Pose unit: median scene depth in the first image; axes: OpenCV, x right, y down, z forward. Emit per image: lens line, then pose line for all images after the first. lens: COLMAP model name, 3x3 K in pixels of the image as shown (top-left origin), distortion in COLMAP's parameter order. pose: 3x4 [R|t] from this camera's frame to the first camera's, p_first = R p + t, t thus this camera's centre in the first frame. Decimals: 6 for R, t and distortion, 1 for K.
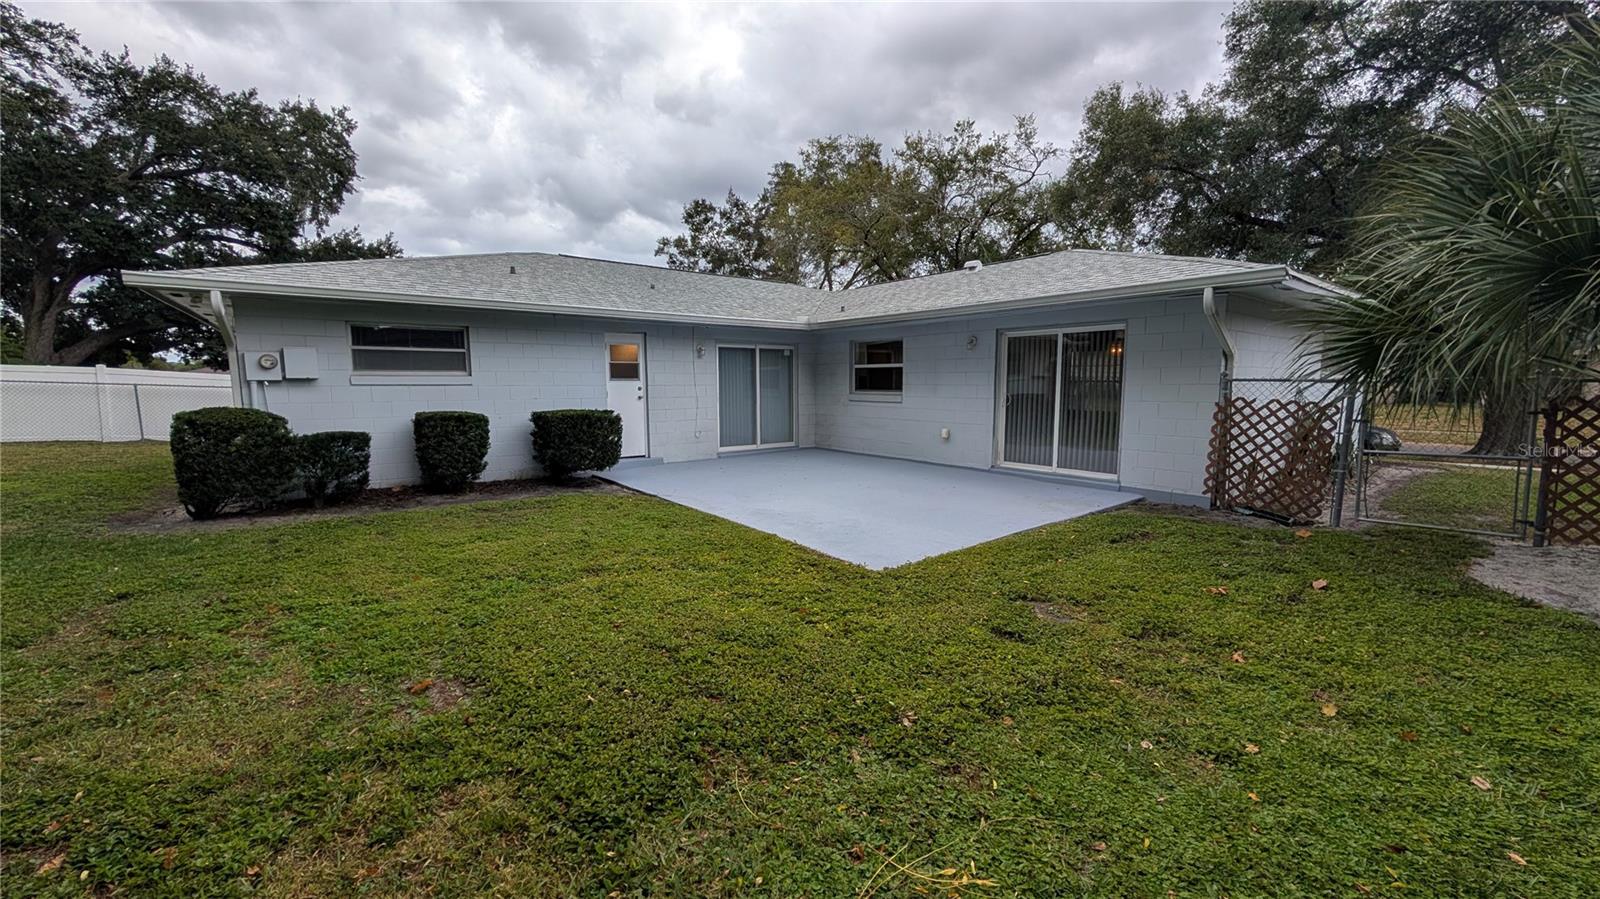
lens RADIAL K [[600.5, 0, 805.8], [0, 600.5, 444.3], [0, 0, 1]] dist [0.002216, -0.000243]
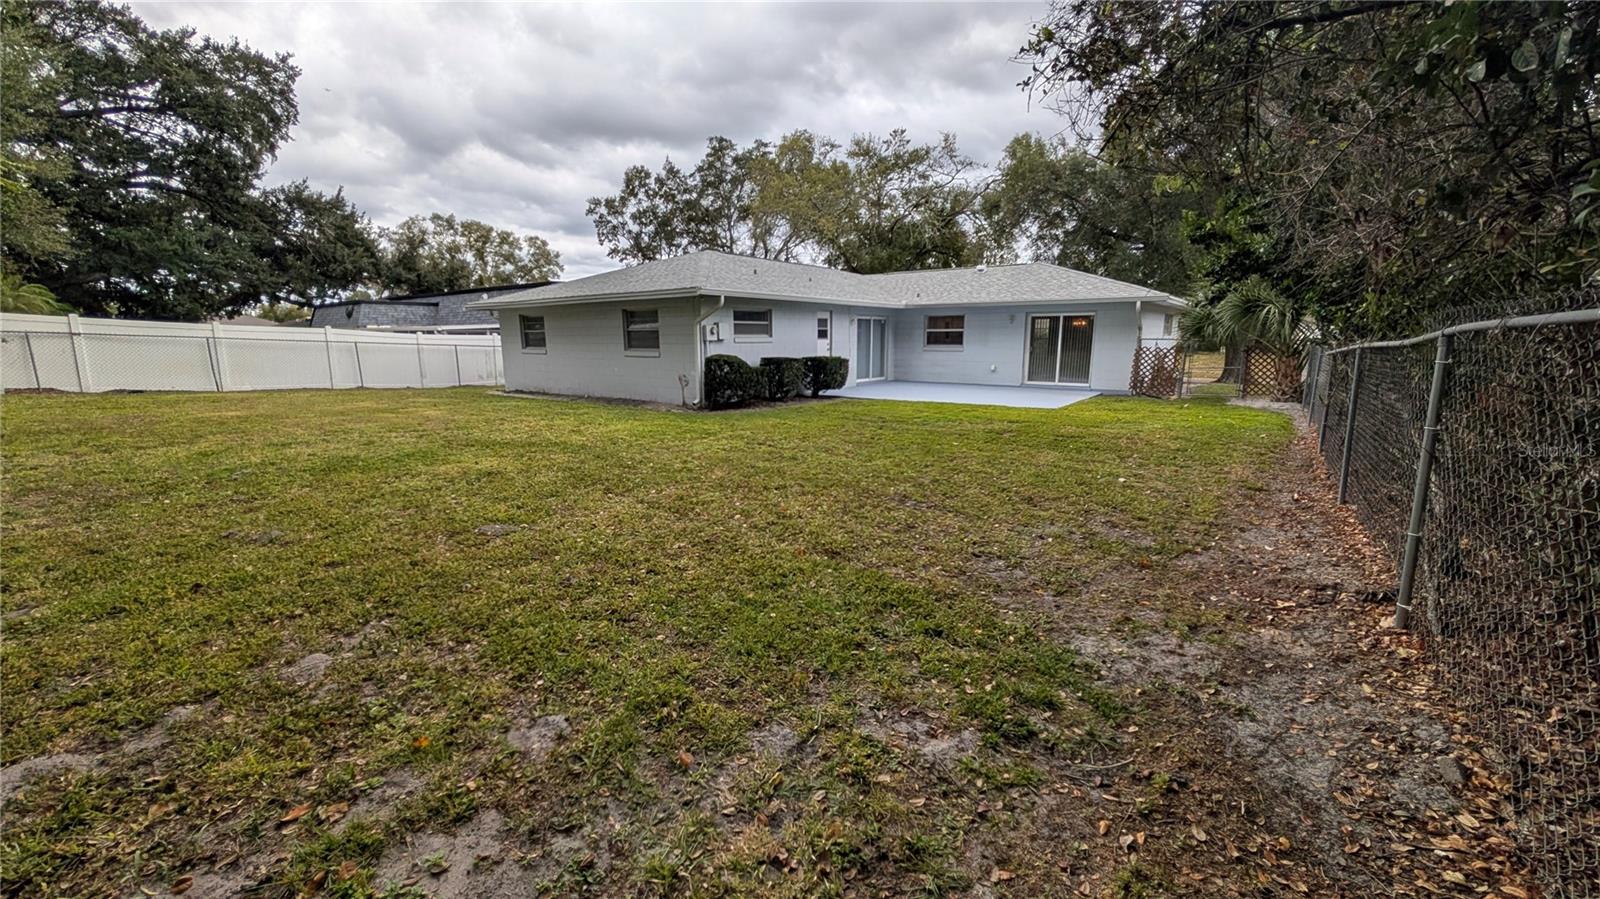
lens RADIAL K [[600.5, 0, 801.8], [0, 600.5, 448.7], [0, 0, 1]] dist [0.002216, -0.000243]
pose [[0.970766, -0.045373, 0.235701, -0.667145], [0.026014, 0.996075, 0.084605, 0.049331], [-0.238615, -0.076000, 0.968136, -0.569395]]
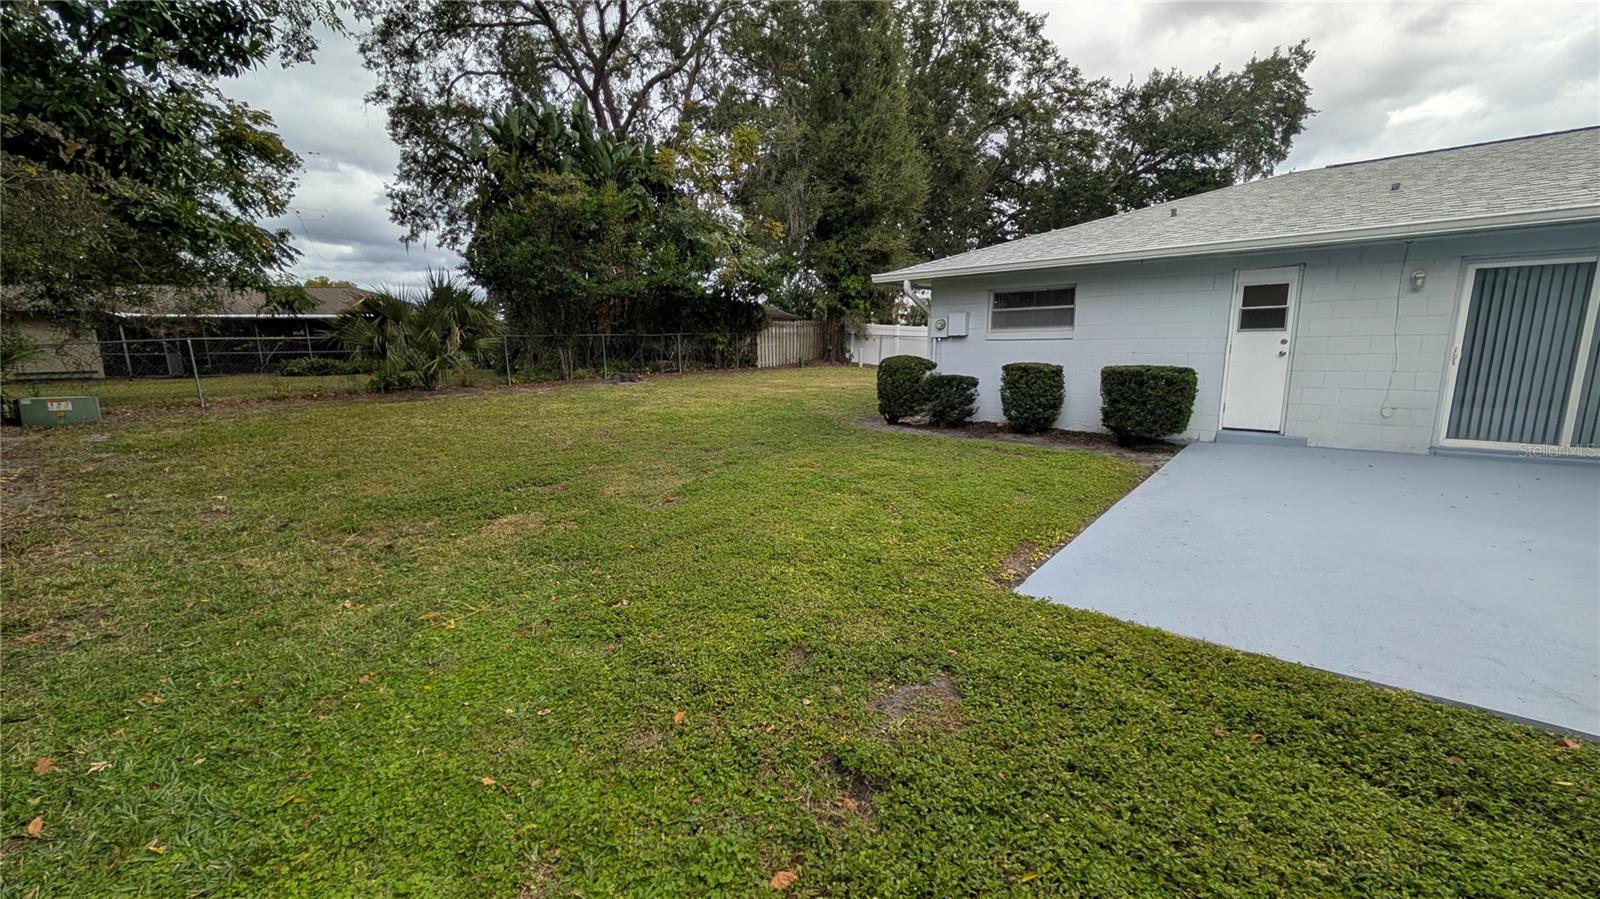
lens RADIAL K [[600.5, 0, 807.9], [0, 600.5, 445.7], [0, 0, 1]] dist [0.002216, -0.000243]
pose [[0.214245, 0.162385, -0.963187, 0.295619], [-0.085842, 0.985399, 0.147035, -0.021117], [0.973001, 0.051180, 0.225057, 0.230088]]
